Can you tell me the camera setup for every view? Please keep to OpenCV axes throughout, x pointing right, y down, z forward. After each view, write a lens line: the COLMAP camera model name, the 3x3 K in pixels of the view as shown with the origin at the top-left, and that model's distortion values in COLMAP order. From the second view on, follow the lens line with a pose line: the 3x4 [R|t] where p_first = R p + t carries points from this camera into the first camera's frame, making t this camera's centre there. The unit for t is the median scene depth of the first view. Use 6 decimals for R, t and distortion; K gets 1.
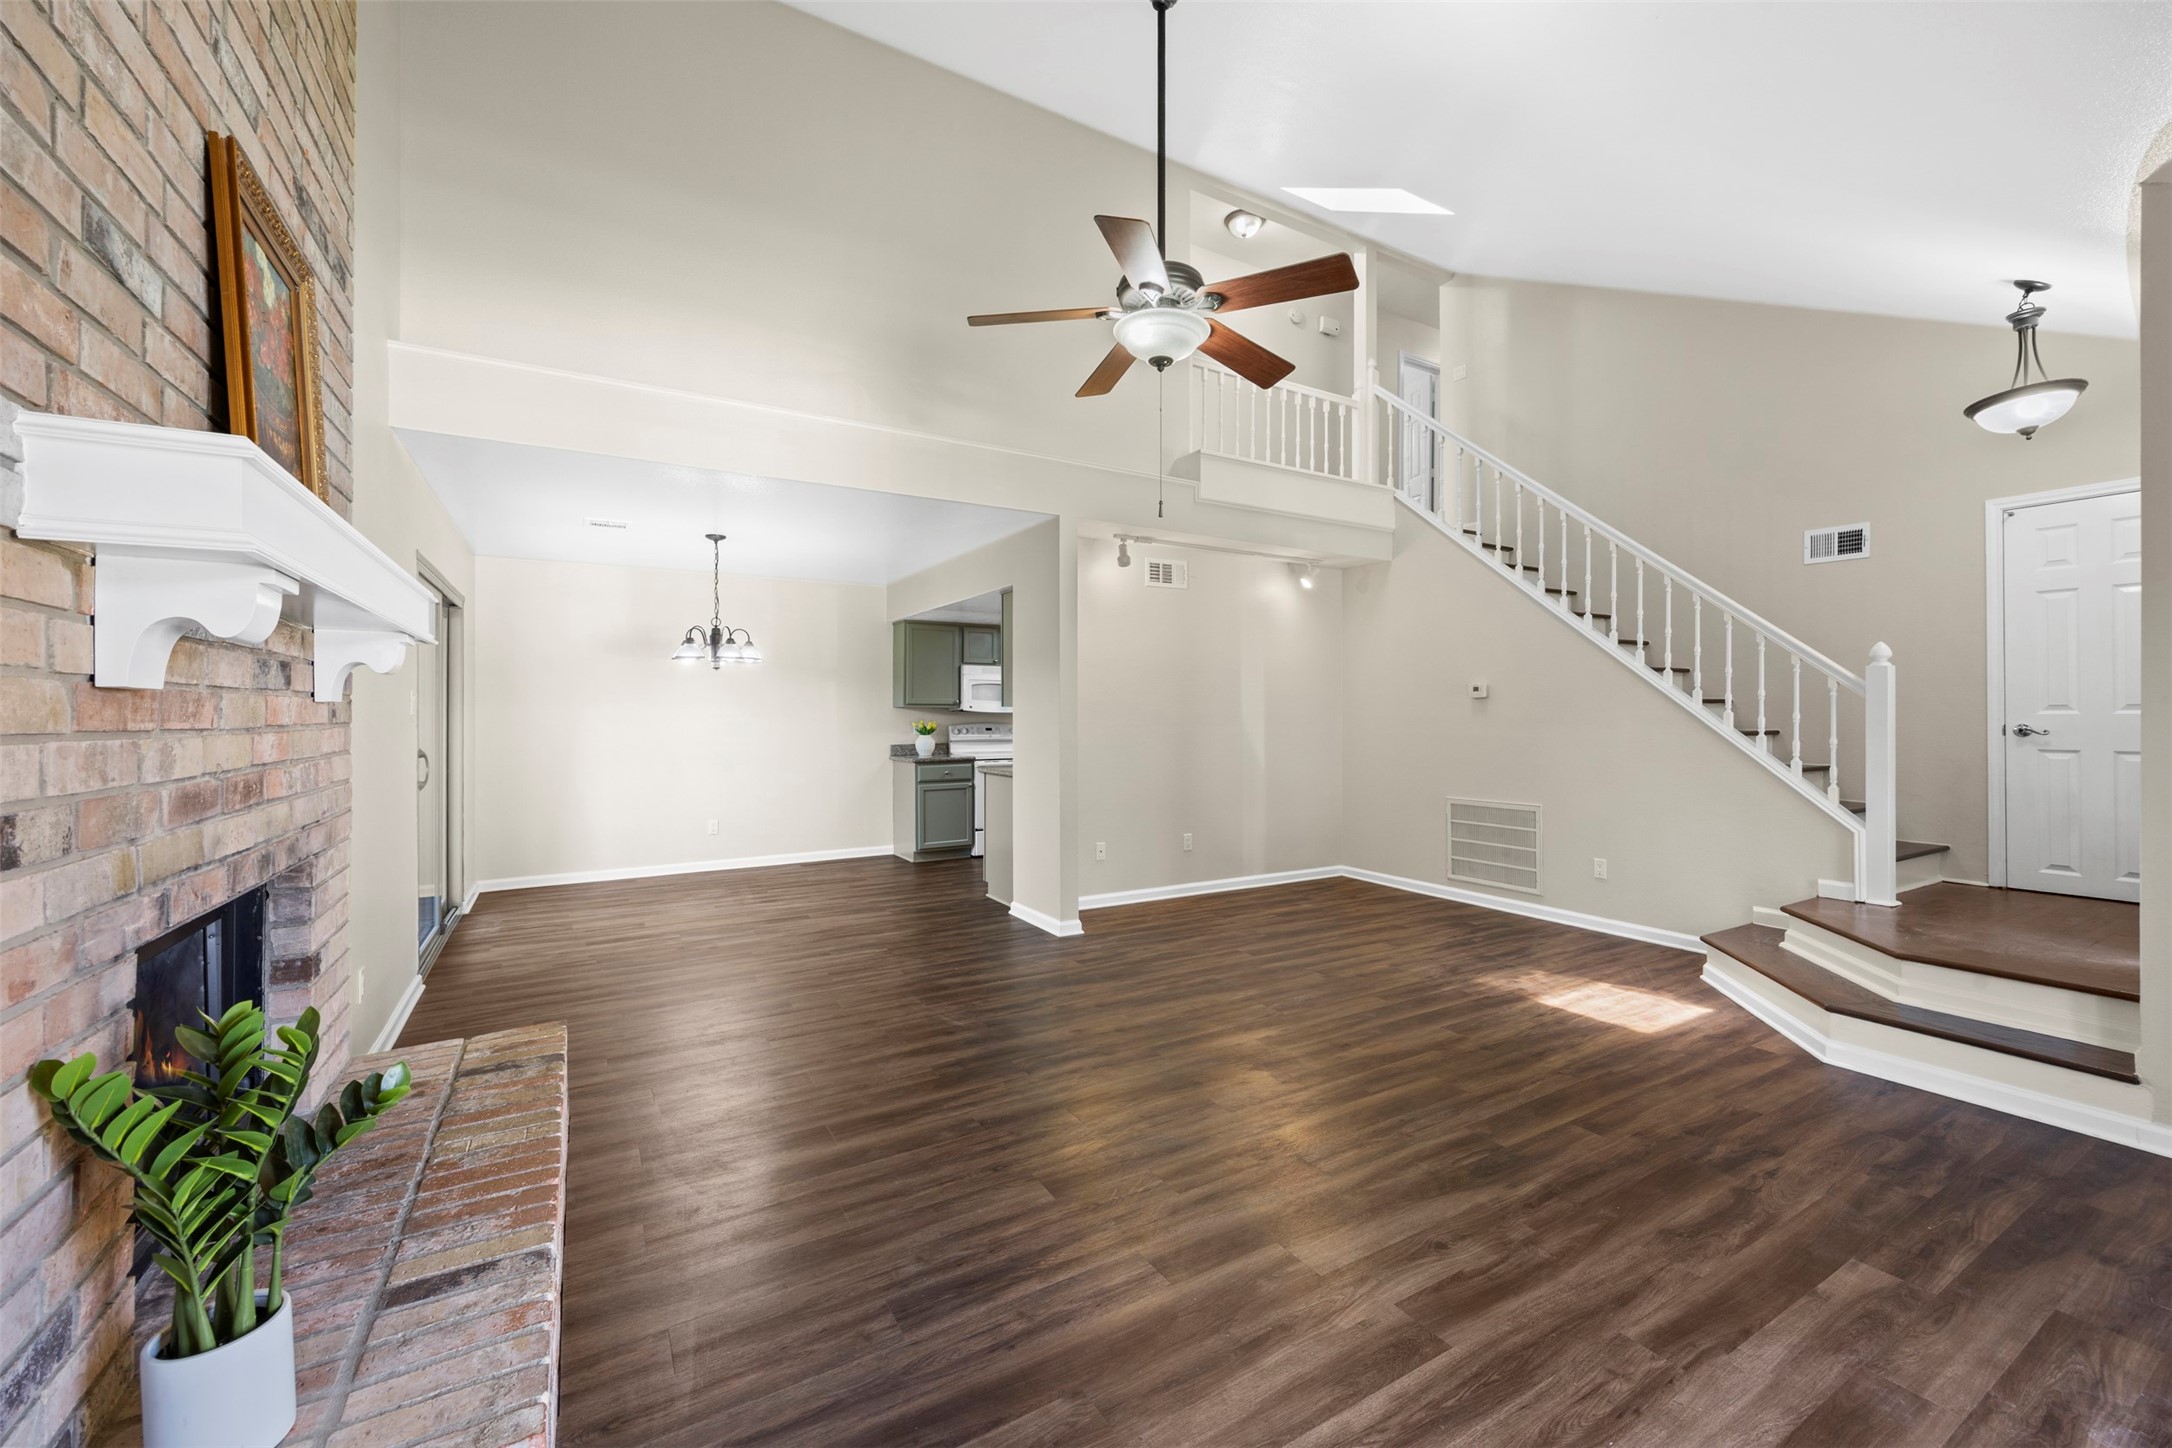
lens RADIAL K [[835.3, 0, 1083.2], [0, 835.3, 720.3], [0, 0, 1]] dist [-0.008122, 0.001144]
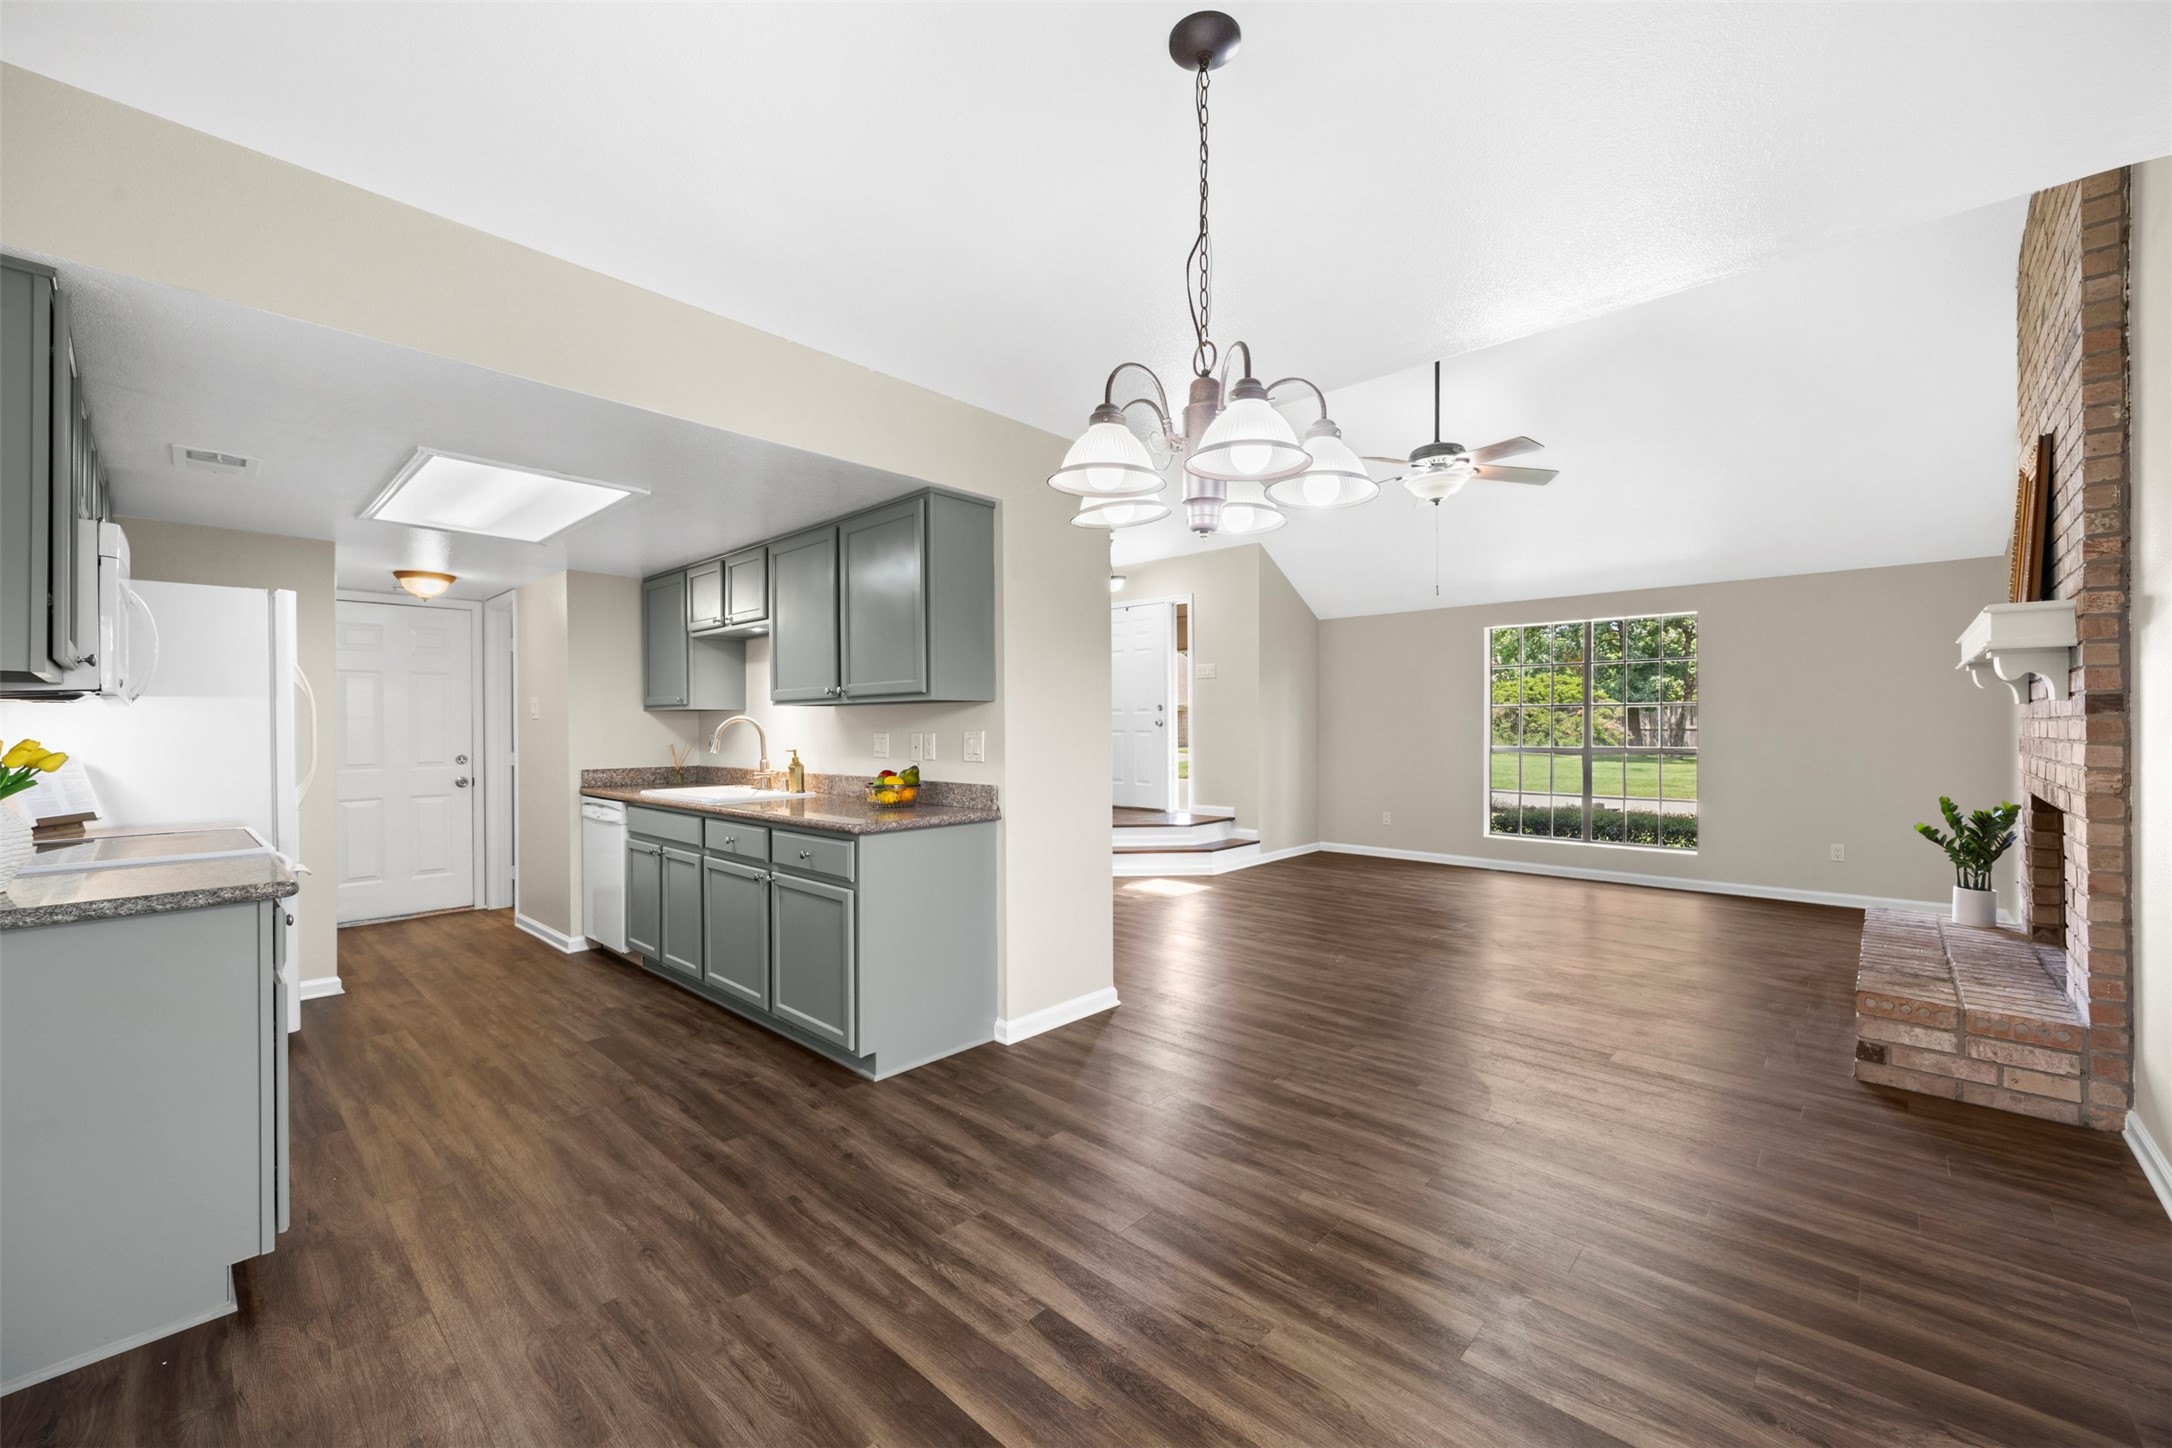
lens RADIAL K [[835.3, 0, 1106.6], [0, 835.3, 723.6], [0, 0, 1]] dist [-0.008122, 0.001144]
pose [[-0.290438, 0.007712, 0.956863, -0.481174], [0.013132, 0.999905, -0.004073, 0.001502], [-0.956804, 0.011382, -0.290512, 0.778074]]
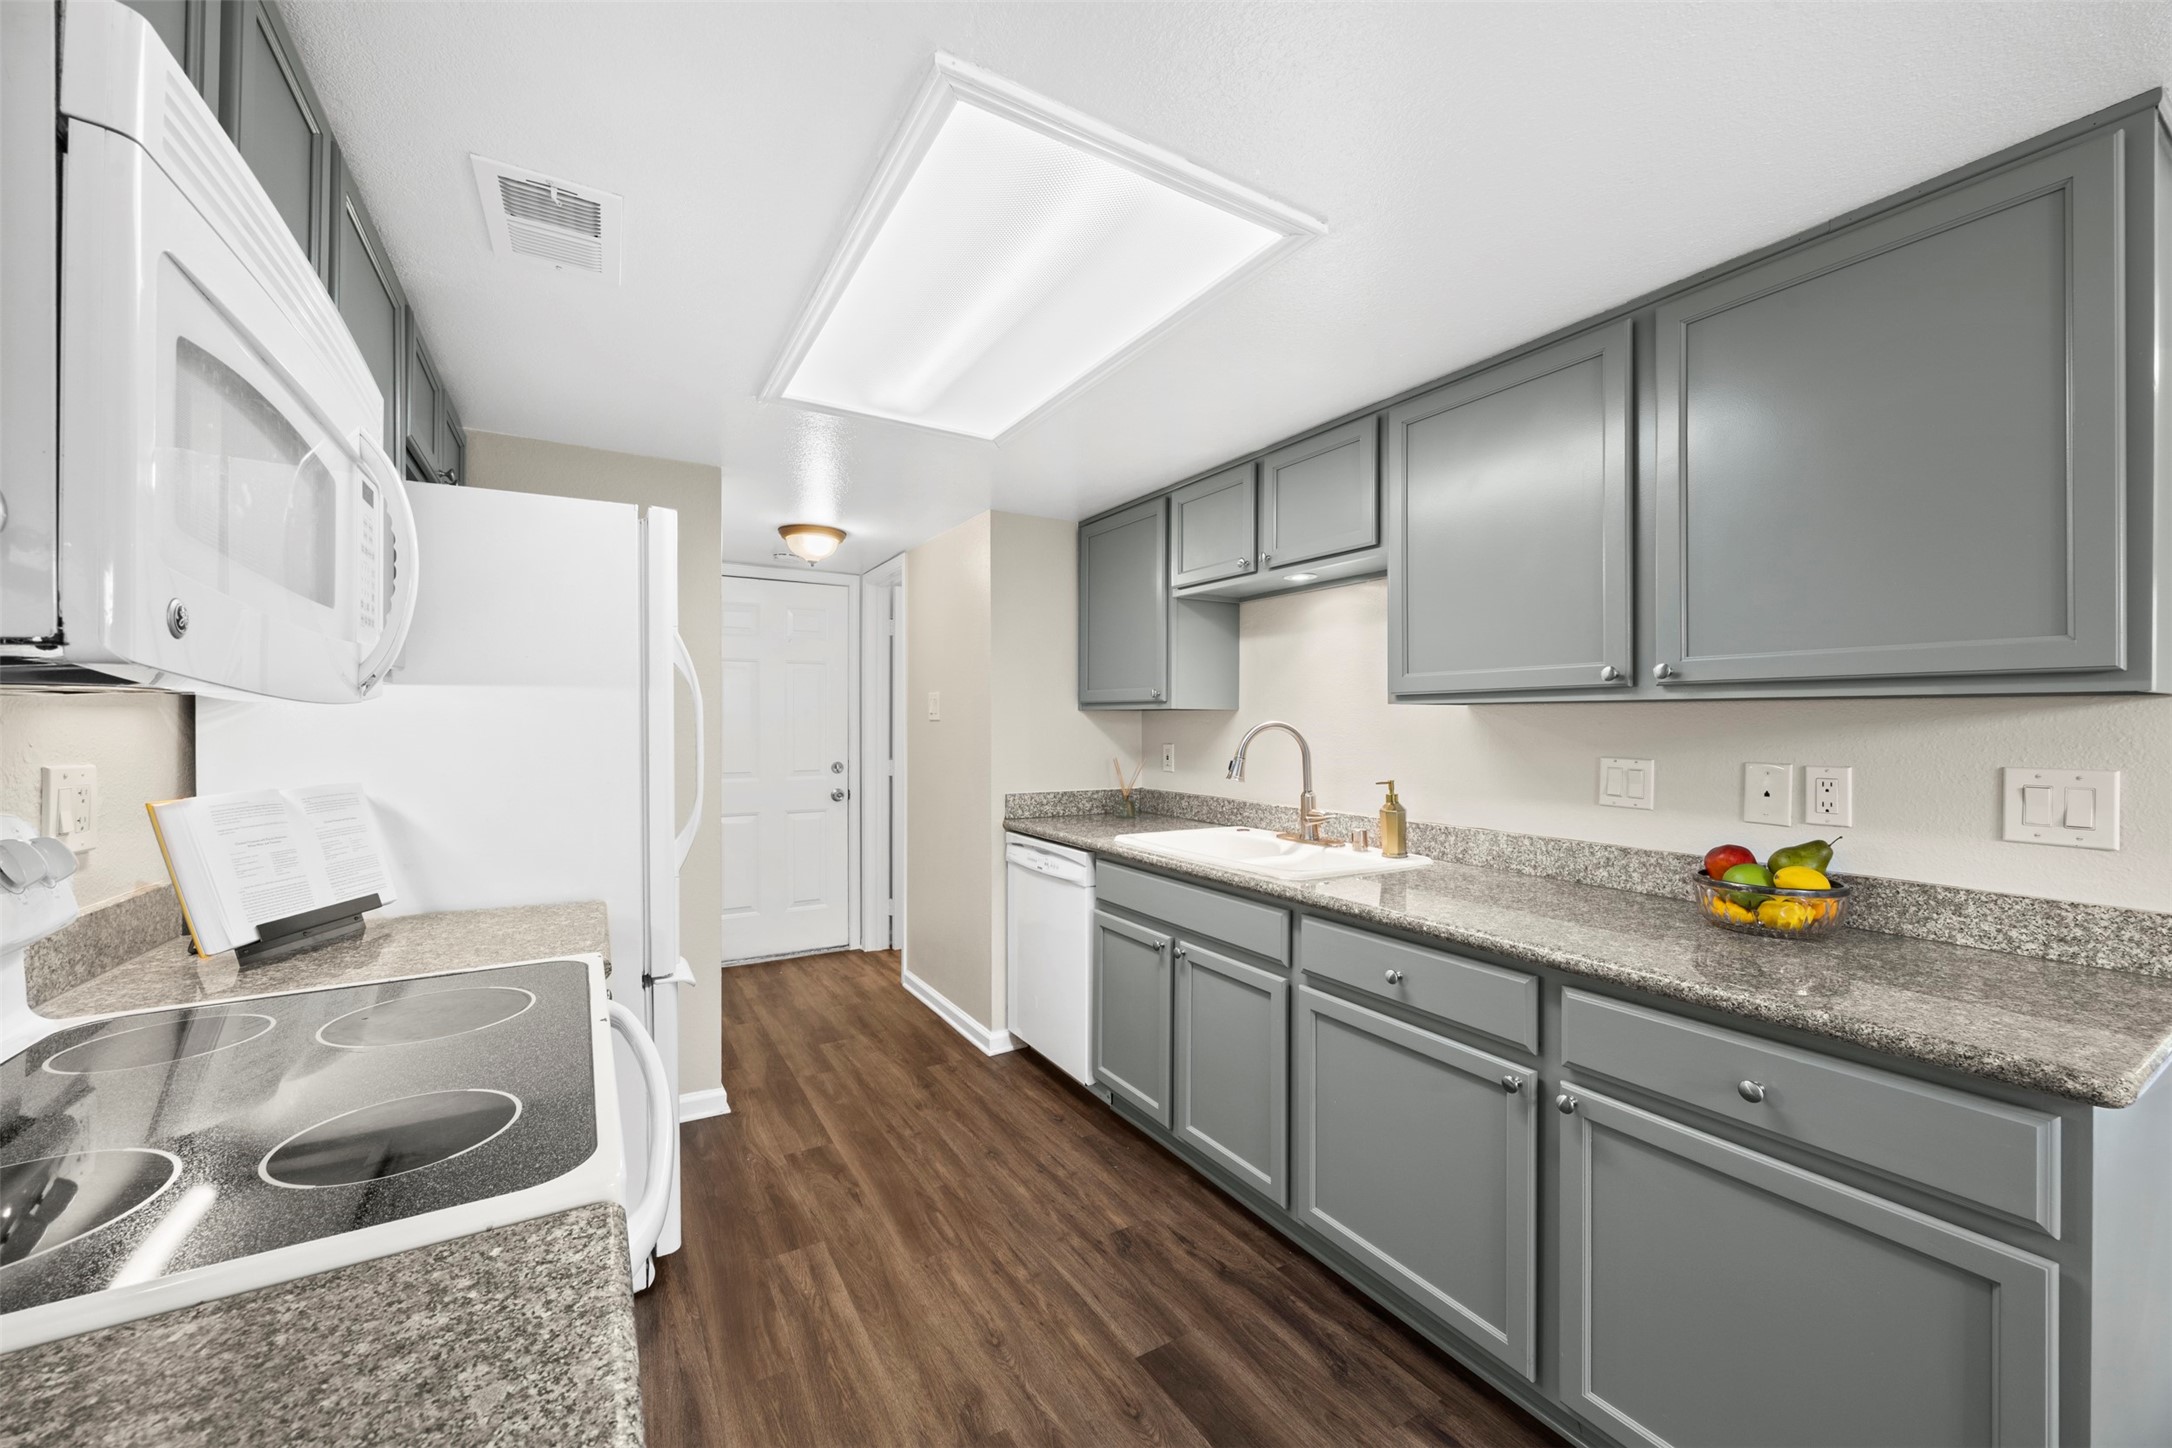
lens RADIAL K [[835.3, 0, 1115.0], [0, 835.3, 728.9], [0, 0, 1]] dist [-0.008122, 0.001144]
pose [[-0.010321, -0.002249, 0.999944, -0.210034], [0.002368, 0.999995, 0.002274, -0.006757], [-0.999944, 0.002391, -0.010315, 0.920515]]
